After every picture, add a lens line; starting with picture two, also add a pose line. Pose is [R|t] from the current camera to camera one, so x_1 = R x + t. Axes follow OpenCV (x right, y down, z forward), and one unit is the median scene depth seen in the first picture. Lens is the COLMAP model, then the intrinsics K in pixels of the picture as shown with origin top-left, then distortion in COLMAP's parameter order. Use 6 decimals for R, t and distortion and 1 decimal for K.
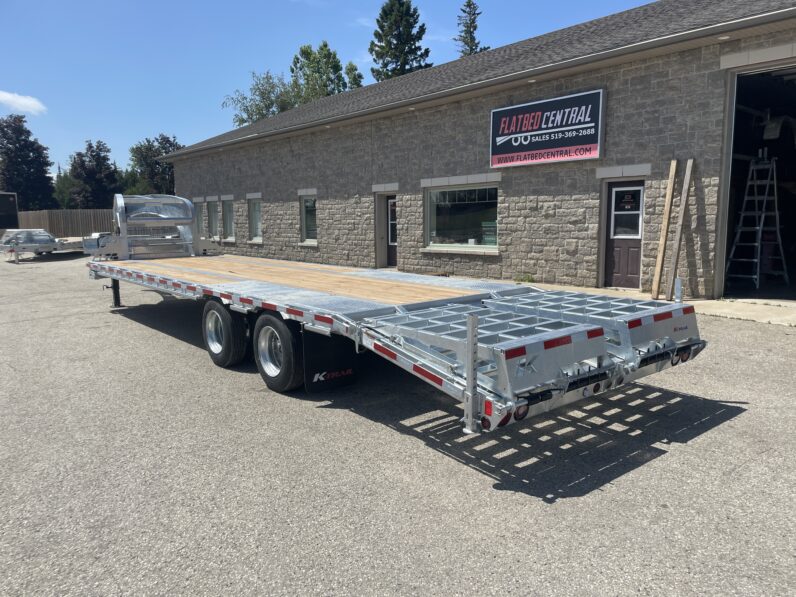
lens RADIAL K [[596.4, 0, 401.1], [0, 596.4, 299.9], [0, 0, 1]] dist [0.088275, -0.114091]
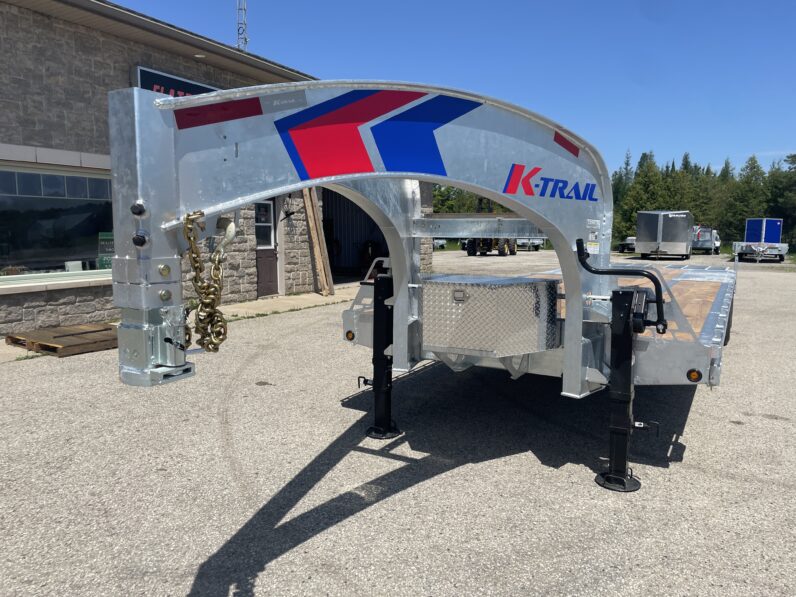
lens RADIAL K [[596.4, 0, 401.1], [0, 596.4, 299.9], [0, 0, 1]] dist [0.088275, -0.114091]
pose [[-0.368401, -0.096318, 0.924664, -0.635998], [0.129532, 0.979599, 0.153648, -0.132995], [-0.920599, 0.176378, -0.348409, 1.064179]]
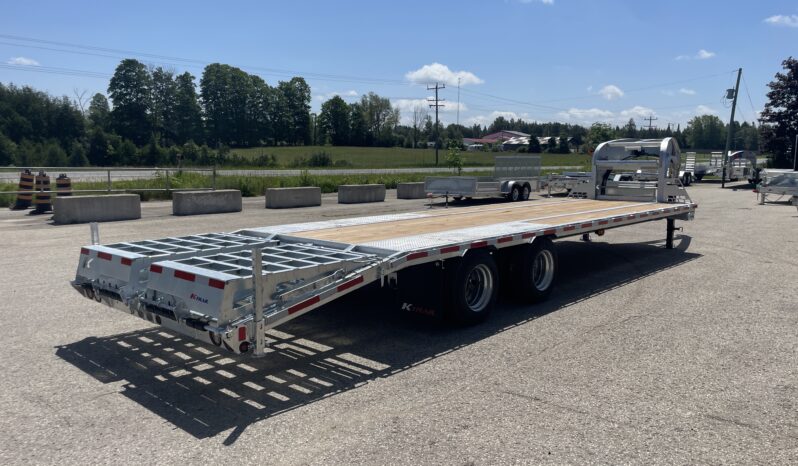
lens RADIAL K [[597.2, 0, 399.0], [0, 597.2, 233.0], [0, 0, 1]] dist [0.116505, -0.158882]
pose [[0.138196, 0.133685, -0.981341, 0.504680], [-0.146884, 0.982657, 0.113180, -0.068720], [0.979452, 0.128502, 0.155436, 0.430456]]
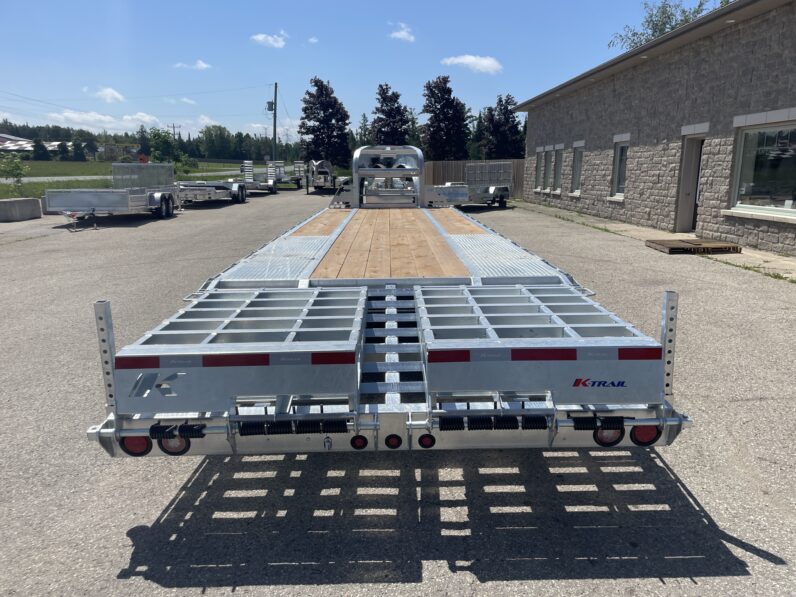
lens RADIAL K [[596.4, 0, 401.1], [0, 596.4, 299.9], [0, 0, 1]] dist [0.088275, -0.114091]
pose [[0.782030, 0.141496, -0.606966, 0.244076], [-0.092405, 0.989447, 0.111603, -0.026816], [0.616352, -0.031190, 0.786853, 0.177545]]
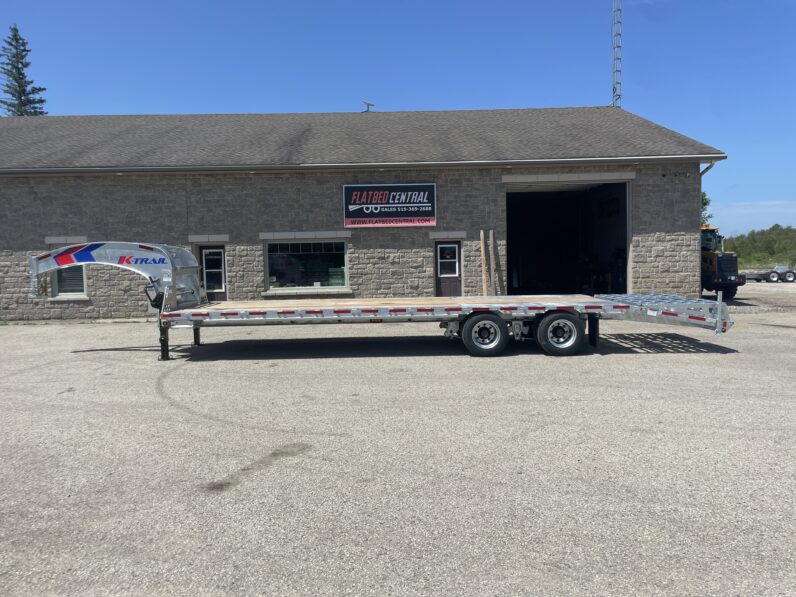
lens RADIAL K [[596.4, 0, 401.1], [0, 596.4, 299.9], [0, 0, 1]] dist [0.088275, -0.114091]
pose [[0.635867, -0.053531, 0.769940, -0.843068], [0.120075, 0.992306, -0.030174, -0.007968], [-0.762401, 0.111637, 0.637402, 0.091998]]
